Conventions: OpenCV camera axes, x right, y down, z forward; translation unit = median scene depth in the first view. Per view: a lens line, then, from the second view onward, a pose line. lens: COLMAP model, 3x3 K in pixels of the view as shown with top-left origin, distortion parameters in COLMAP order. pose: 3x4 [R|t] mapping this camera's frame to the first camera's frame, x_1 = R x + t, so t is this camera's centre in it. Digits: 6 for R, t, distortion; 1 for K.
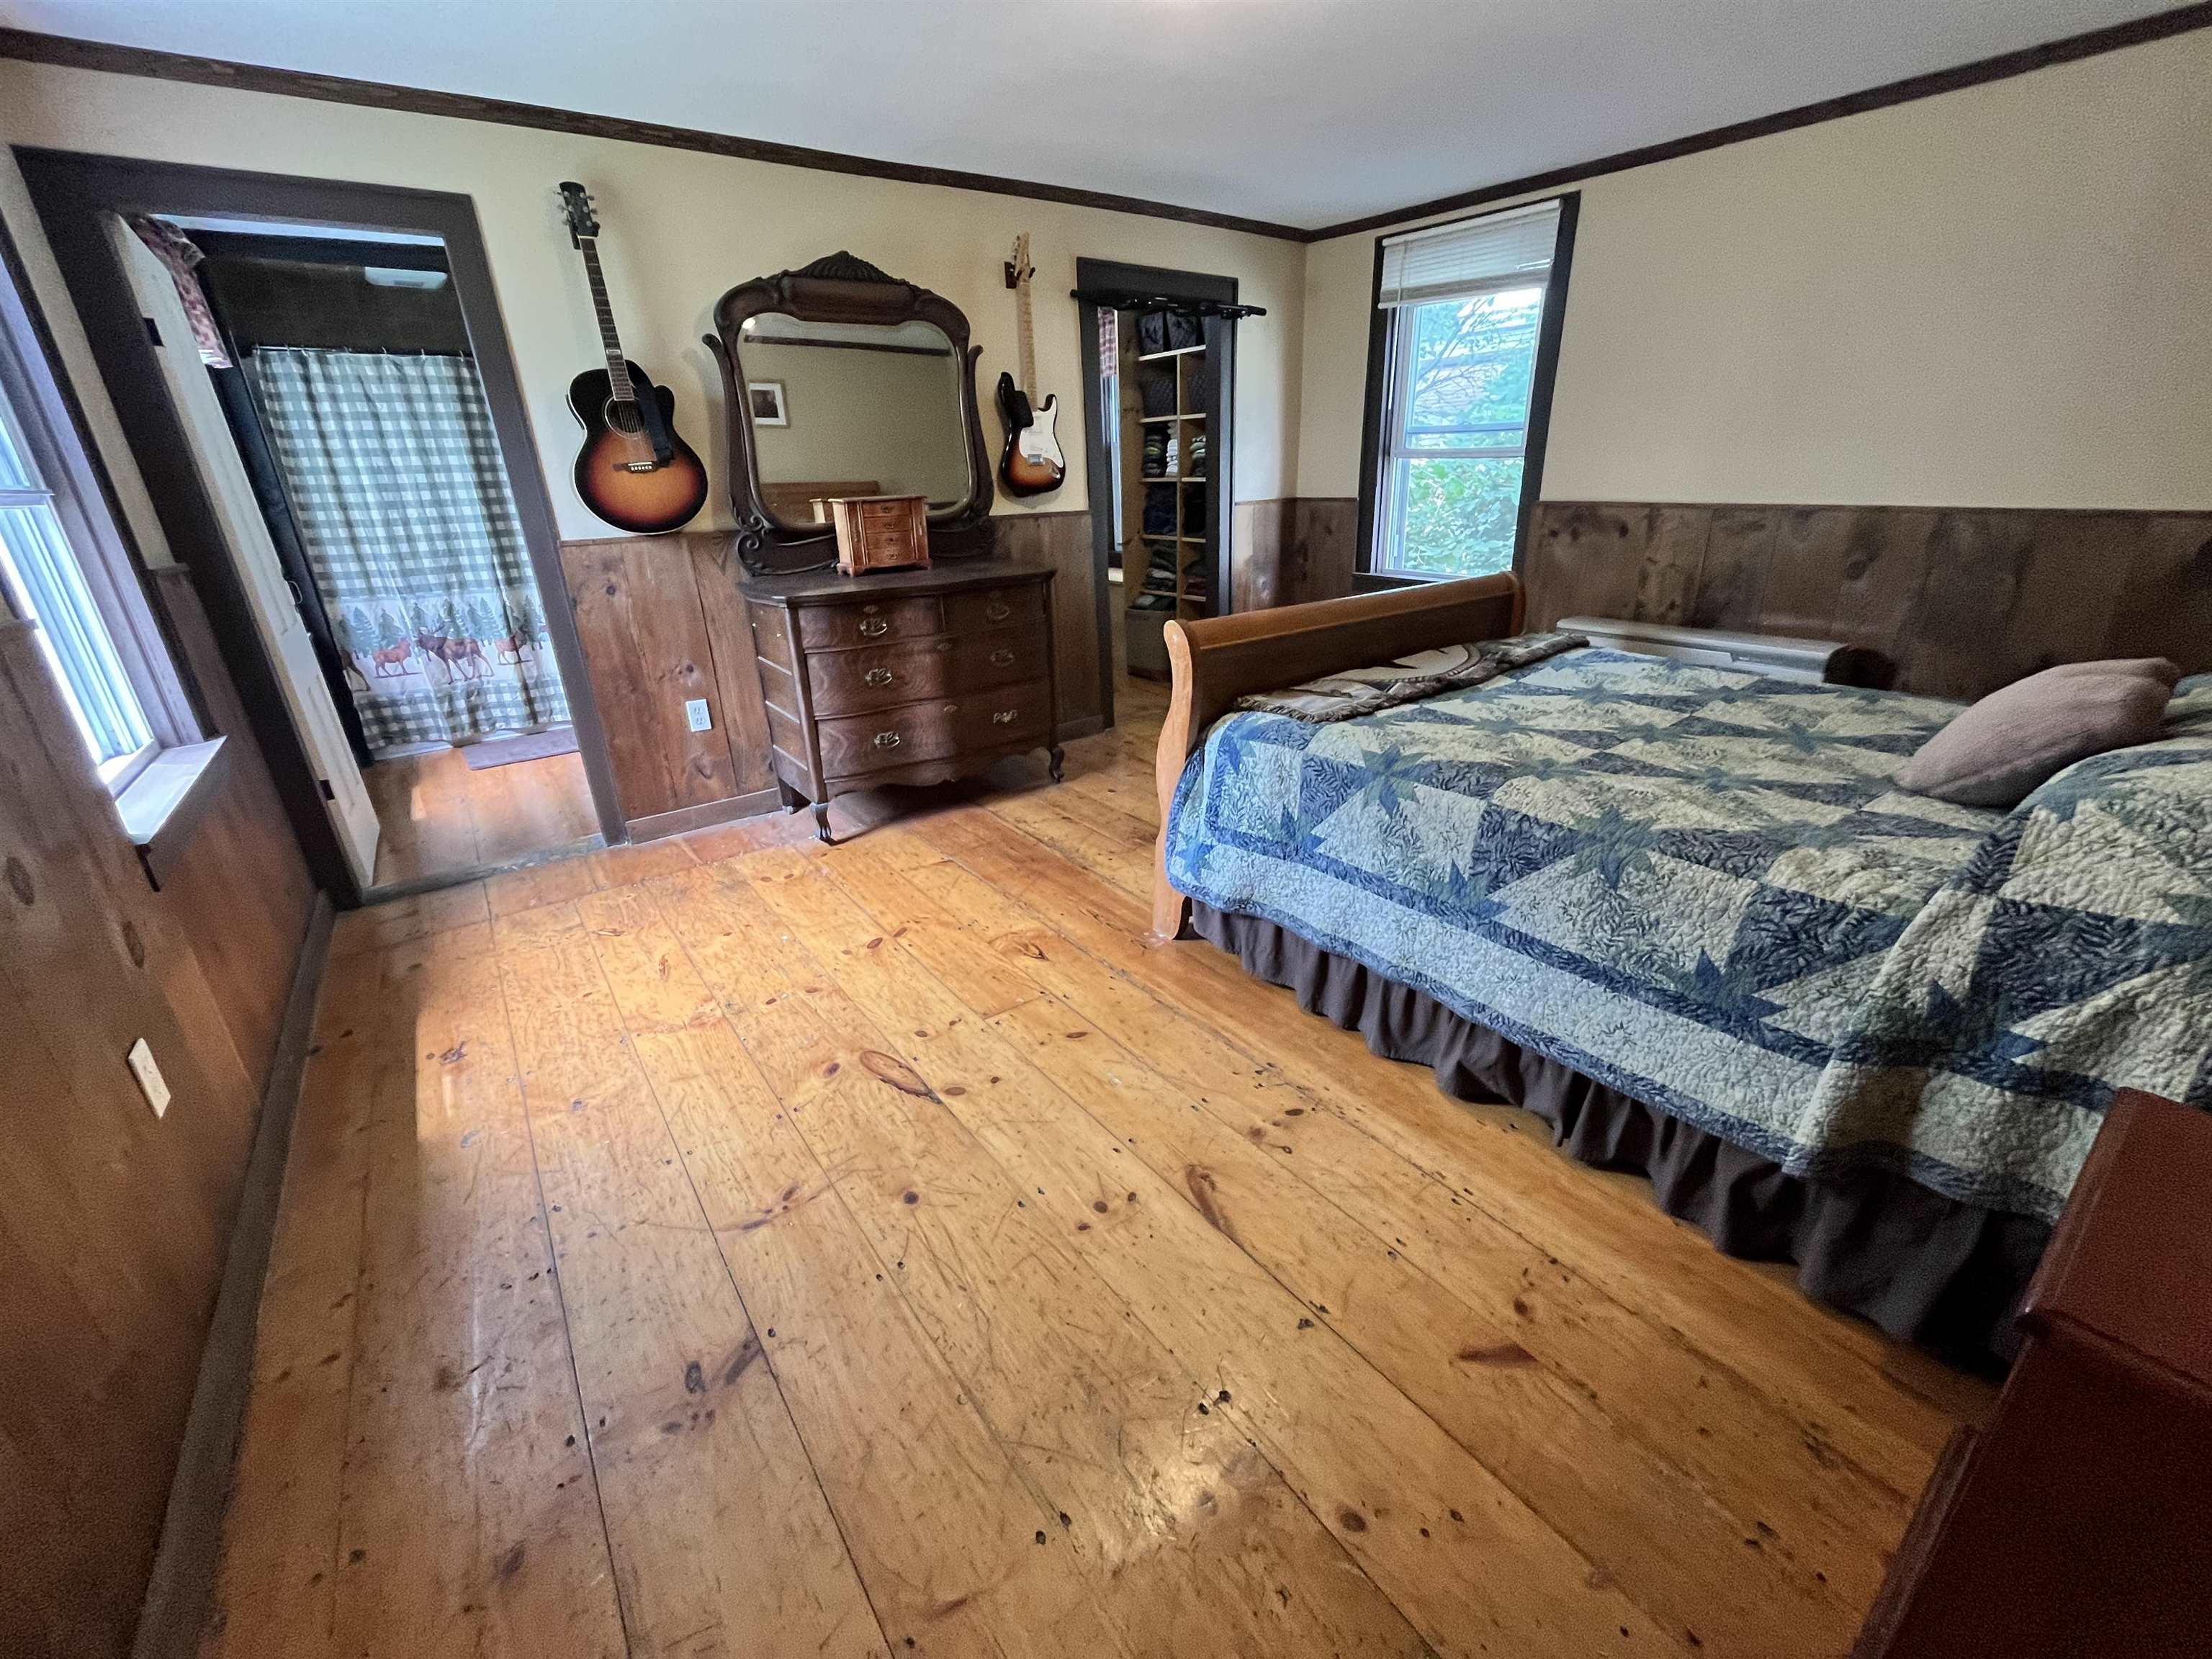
lens RADIAL K [[907.0, 0, 1113.0], [0, 907.0, 832.2], [0, 0, 1]] dist [-0.002009, 0.000017]
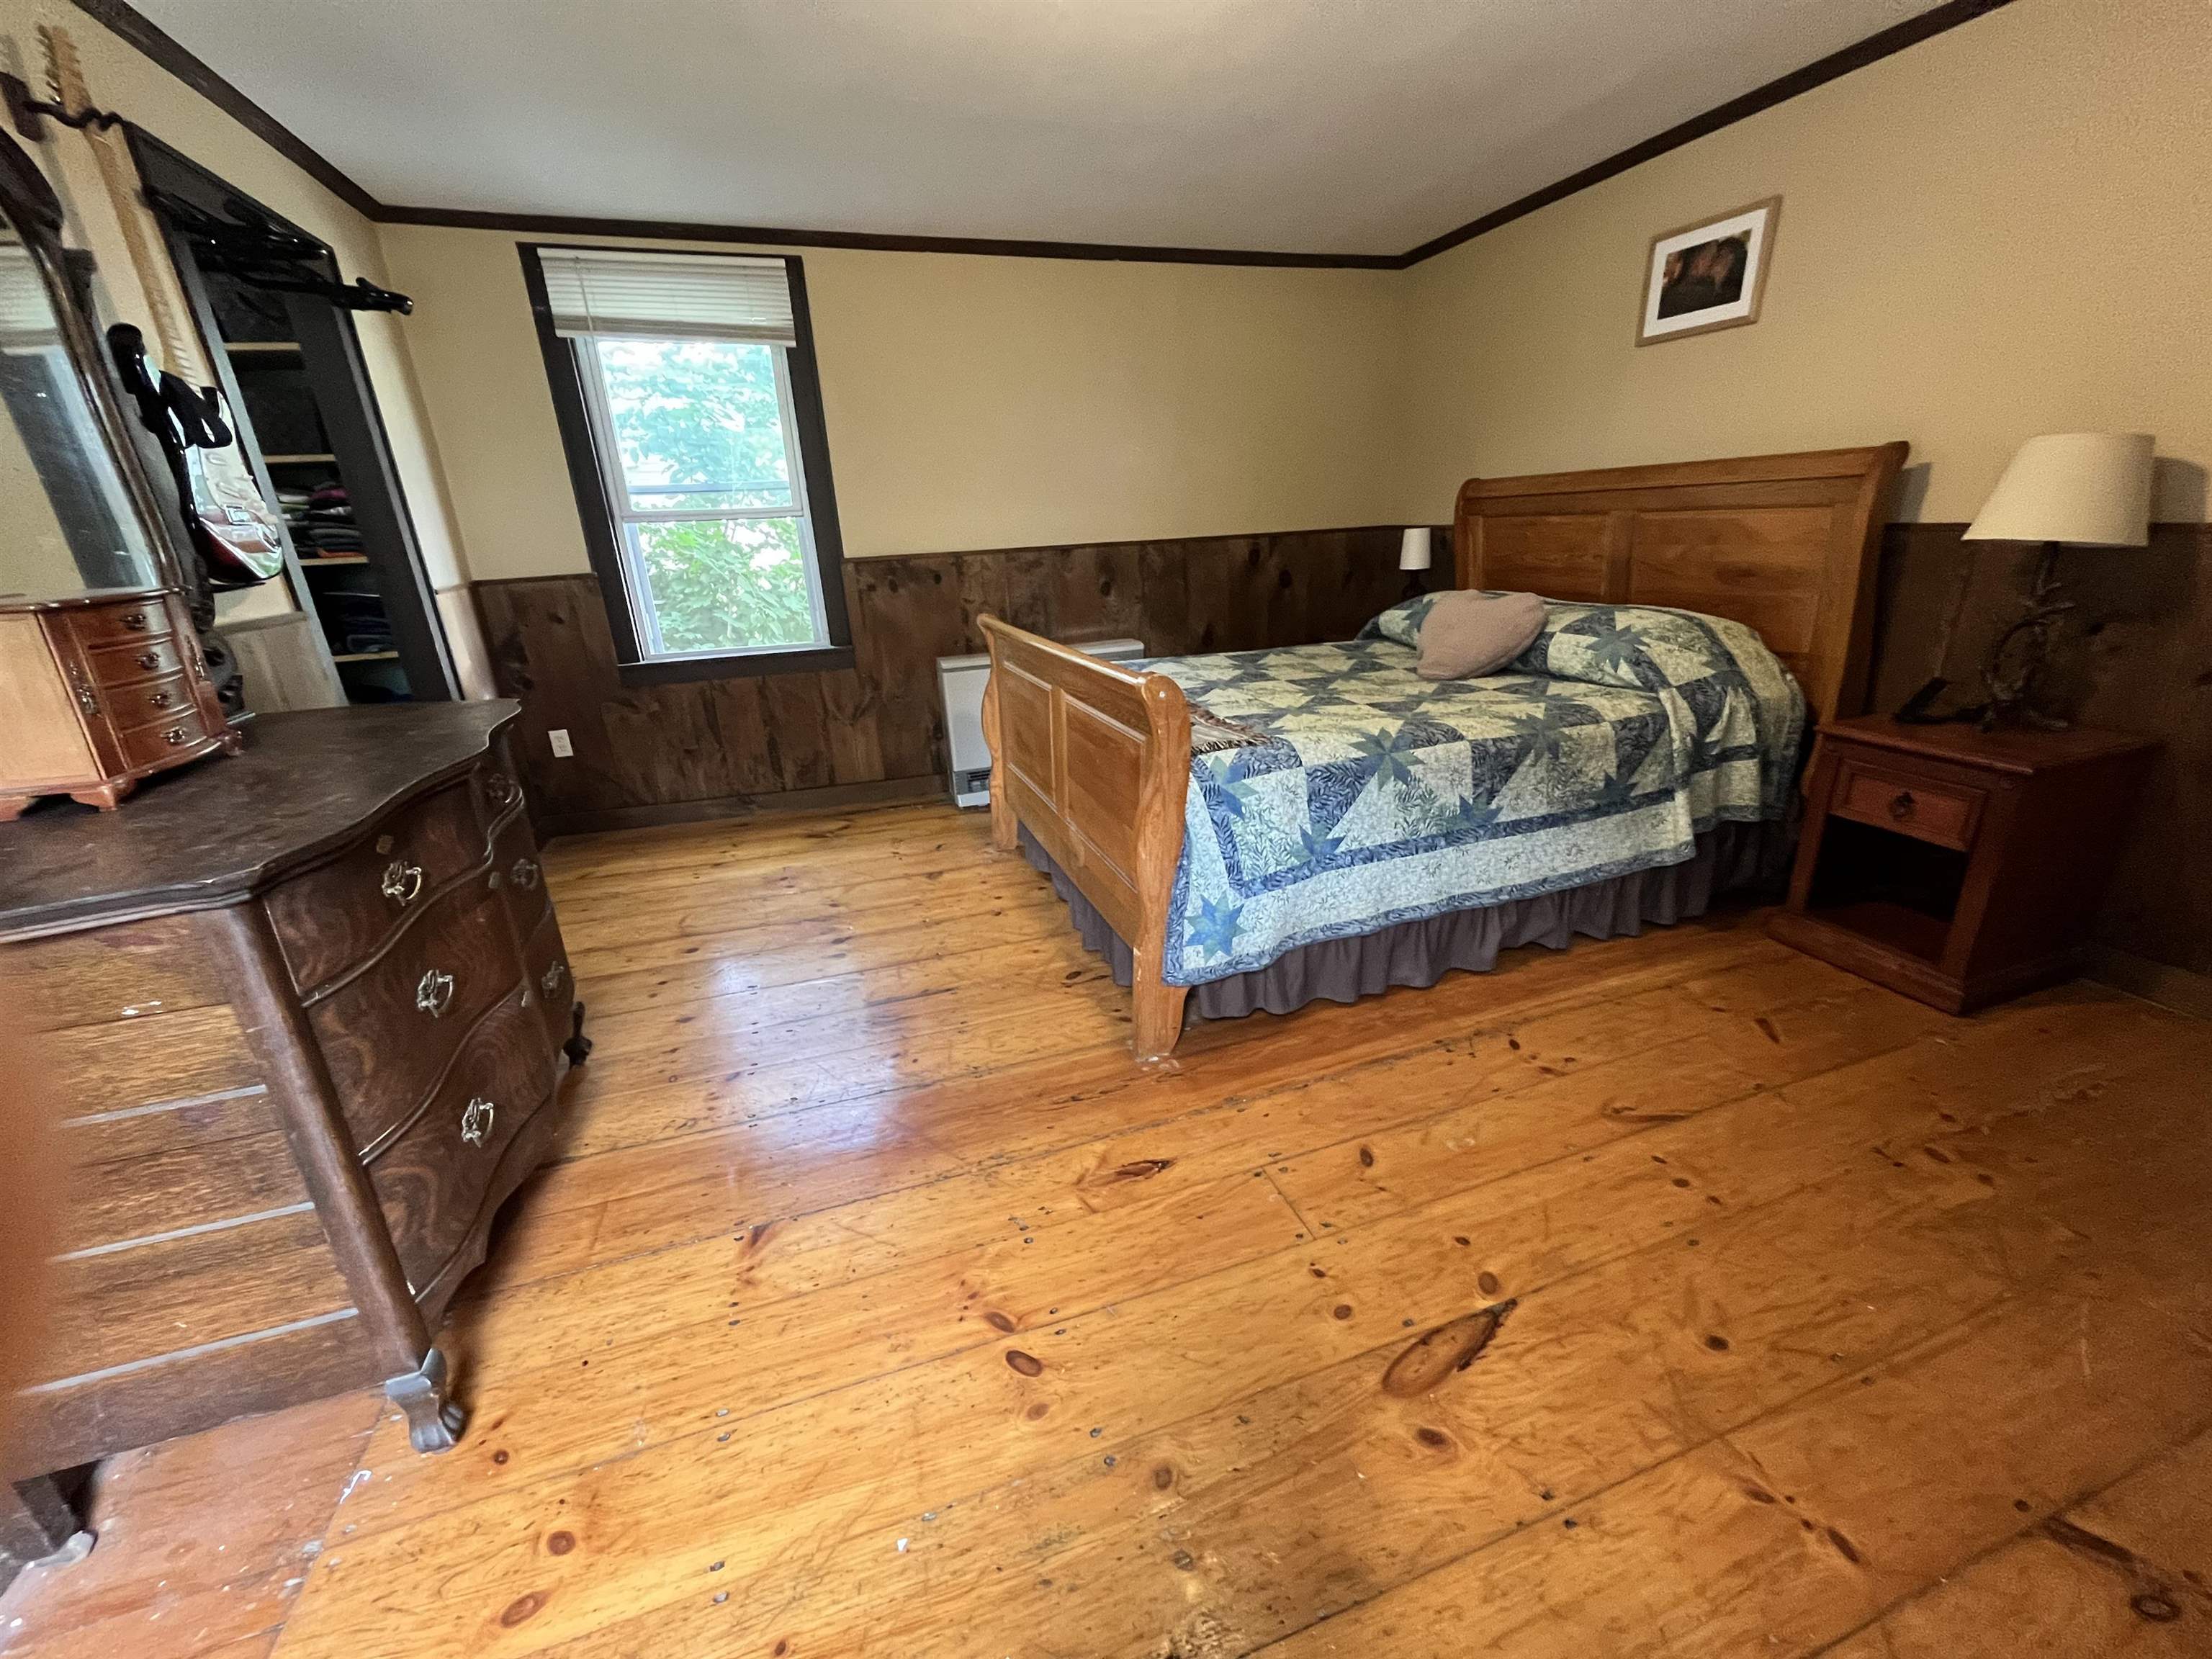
lens RADIAL K [[895.6, 0, 1100.5], [0, 895.6, 829.5], [0, 0, 1]] dist [-0.002642, -0.000245]
pose [[0.308550, -0.307939, 0.899984, -0.785859], [0.390752, 0.903663, 0.175232, -0.292578], [-0.867242, 0.297603, 0.399153, 0.835738]]
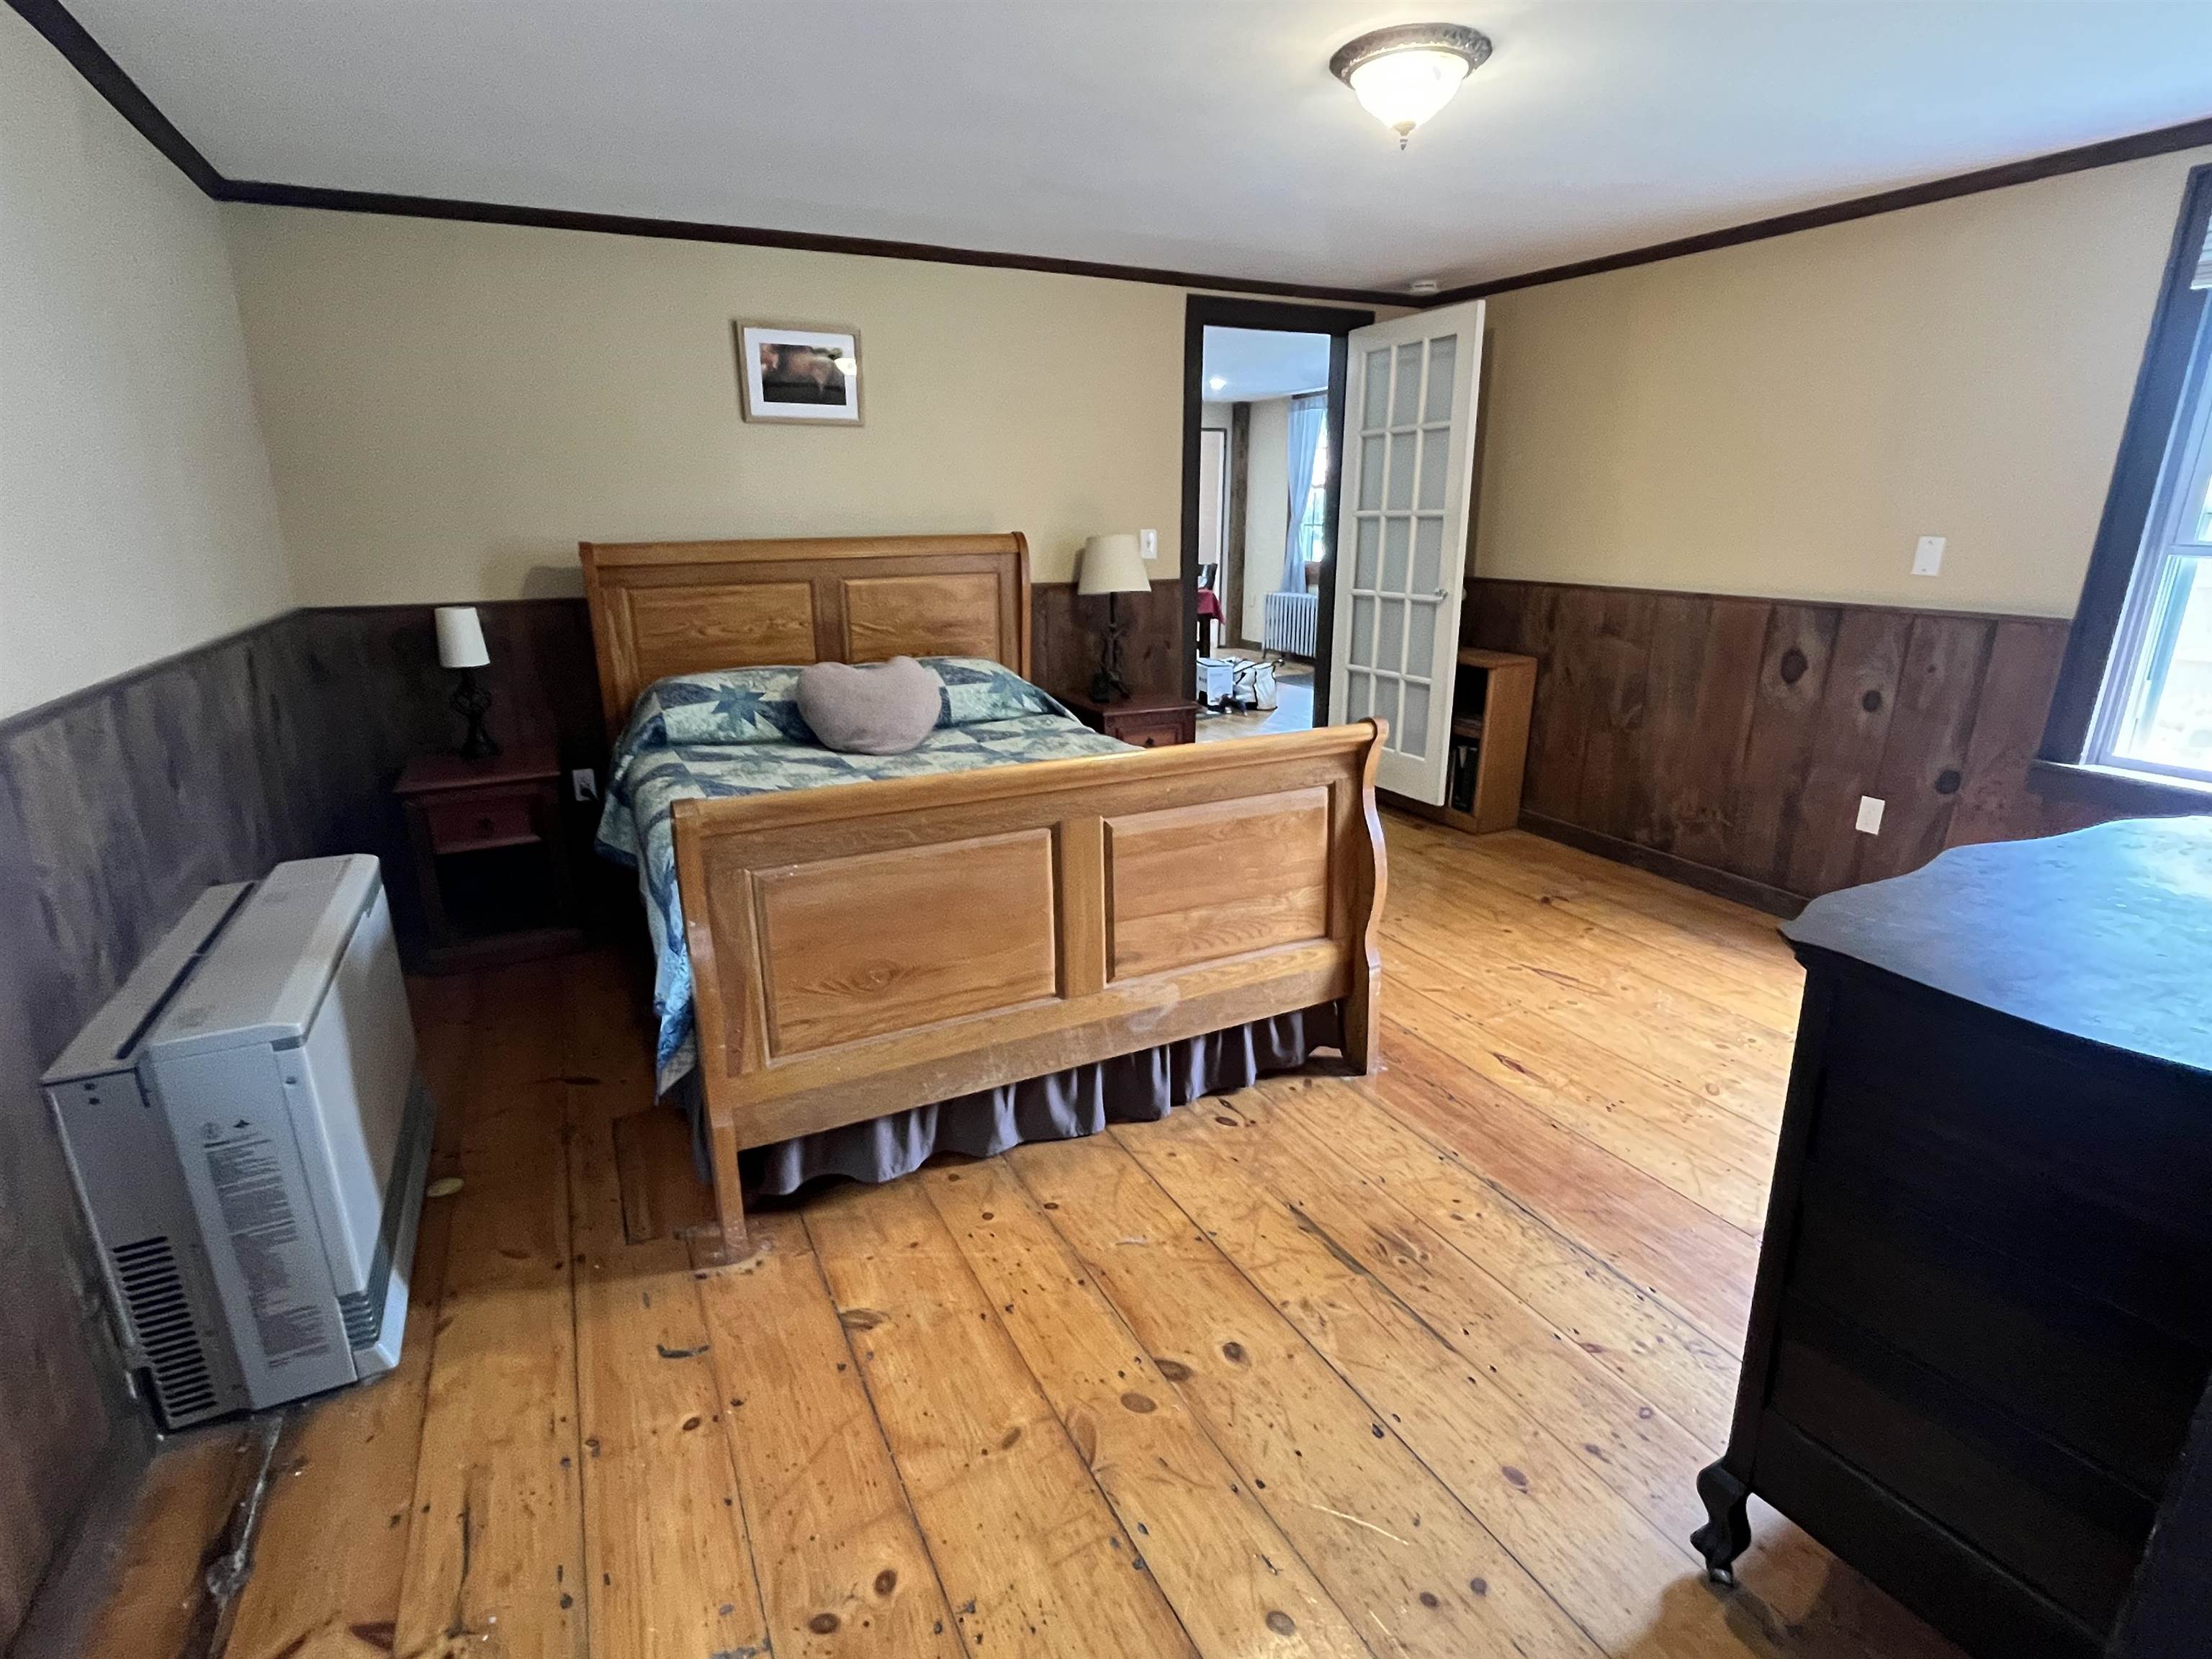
lens RADIAL K [[1066.8, 0, 1106.0], [0, 1066.8, 829.5], [0, 0, 1]] dist [-0.000847, 0.000024]
pose [[-0.985879, -0.021402, 0.166088, 0.174064], [0.085657, 0.787787, 0.609963, -0.918795], [-0.143896, 0.615576, -0.774829, 2.157999]]
